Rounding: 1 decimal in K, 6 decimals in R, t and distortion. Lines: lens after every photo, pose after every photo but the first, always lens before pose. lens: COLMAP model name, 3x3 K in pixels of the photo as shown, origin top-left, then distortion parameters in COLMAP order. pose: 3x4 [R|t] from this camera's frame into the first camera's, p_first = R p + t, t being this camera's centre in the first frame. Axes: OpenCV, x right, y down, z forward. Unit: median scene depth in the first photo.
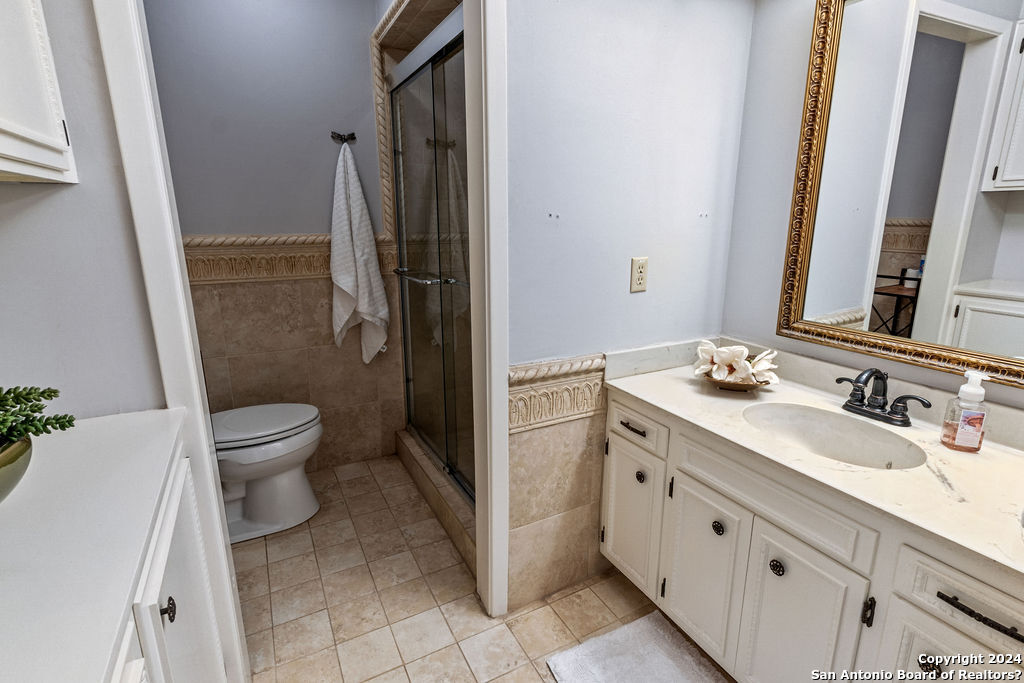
lens RADIAL K [[502.4, 0, 508.7], [0, 502.4, 337.2], [0, 0, 1]] dist [0.005447, 0.000209]
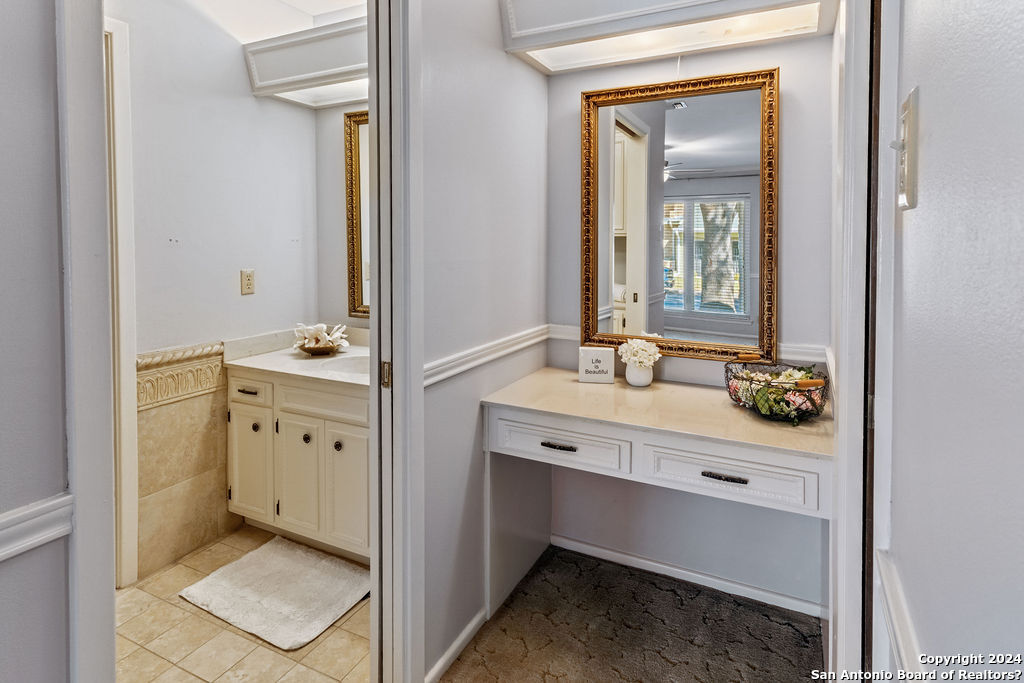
lens RADIAL K [[551.8, 0, 516.5], [0, 551.8, 252.4], [0, 0, 1]] dist [0.004435, -0.000455]
pose [[0.804791, -0.011741, 0.593442, -0.049035], [0.138450, 0.975939, -0.168450, 0.159407], [-0.577186, 0.217729, 0.787052, -0.659468]]
